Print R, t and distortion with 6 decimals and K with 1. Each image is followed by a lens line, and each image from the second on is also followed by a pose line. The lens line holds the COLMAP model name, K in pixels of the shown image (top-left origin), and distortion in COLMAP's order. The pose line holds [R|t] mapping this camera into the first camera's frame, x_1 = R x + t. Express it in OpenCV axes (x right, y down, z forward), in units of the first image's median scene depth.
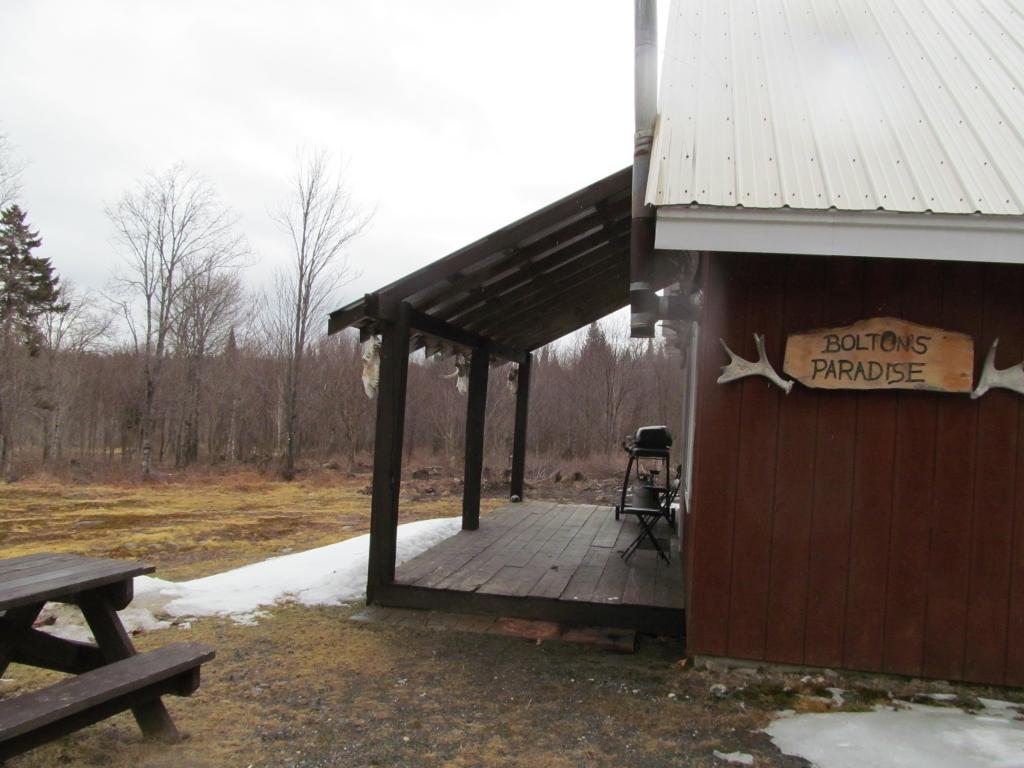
lens RADIAL K [[852.2, 0, 505.3], [0, 852.2, 378.2], [0, 0, 1]] dist [-0.045115, 0.009776]
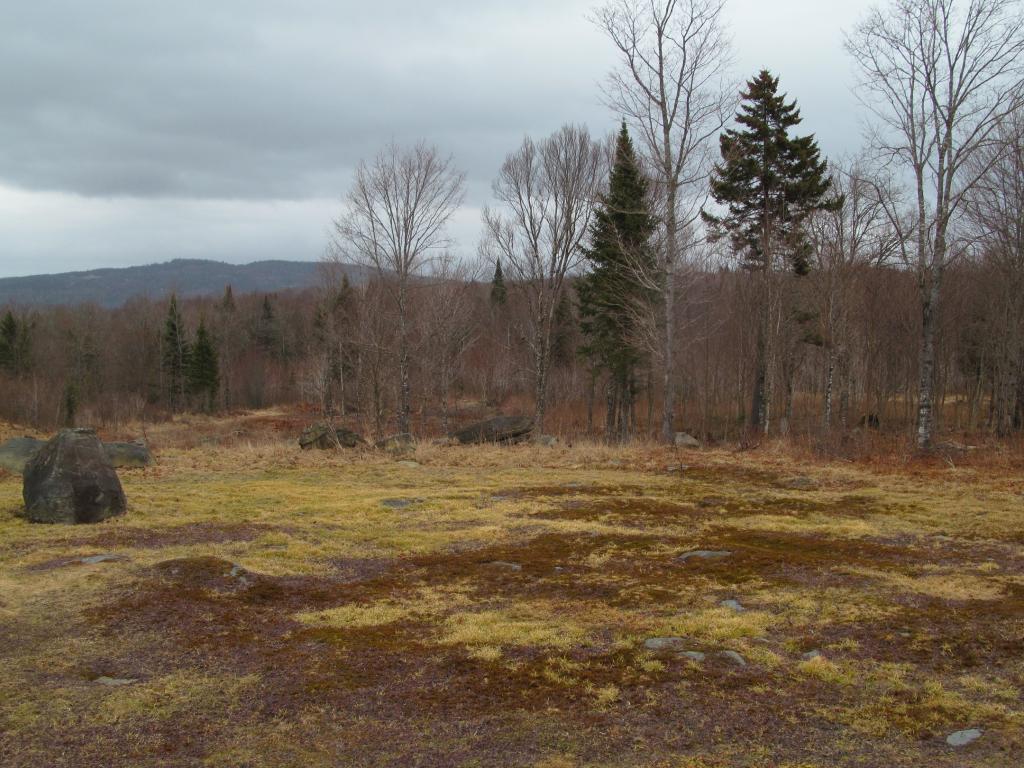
lens RADIAL K [[1135.3, 0, 512.0], [0, 1135.3, 384.0], [0, 0, 1]] dist [-0.117444, 0.007804]
pose [[0.666077, -0.000403, -0.745883, -0.002659], [0.057262, 0.997076, 0.050597, 0.004252], [0.743682, -0.076412, 0.664152, 0.165490]]
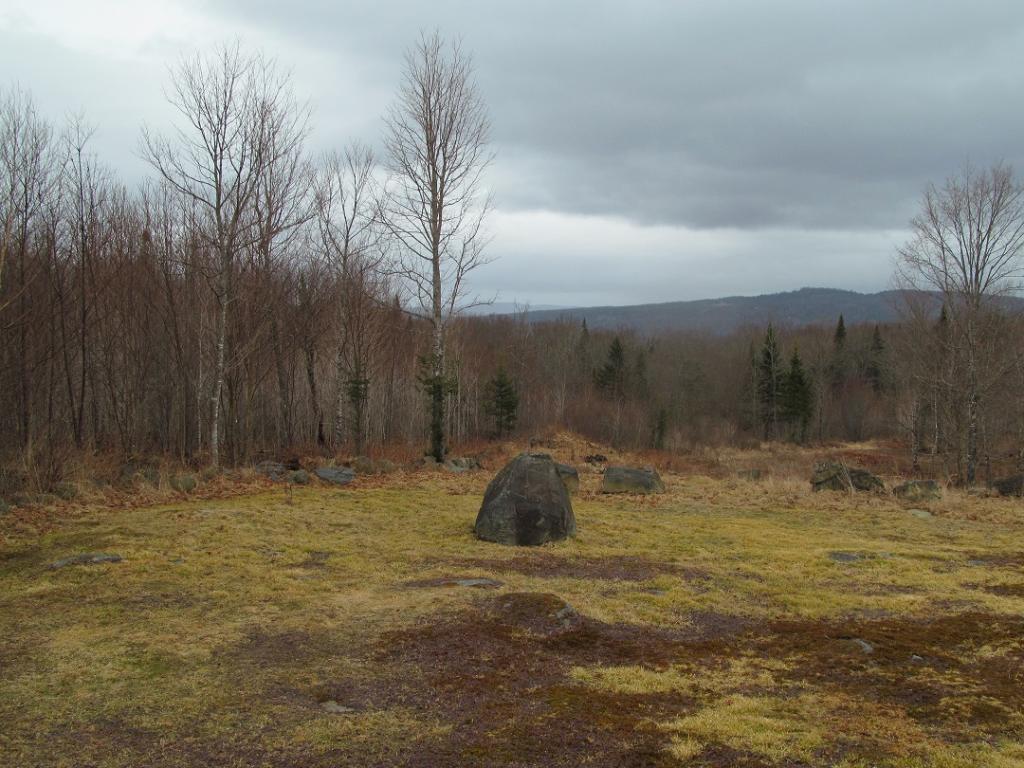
lens RADIAL K [[1135.3, 0, 512.0], [0, 1135.3, 384.0], [0, 0, 1]] dist [-0.117444, 0.007804]
pose [[0.179753, -0.002813, -0.983708, 0.010556], [0.026255, 0.999653, 0.001939, 0.005174], [0.983361, -0.026176, 0.179764, 0.249869]]
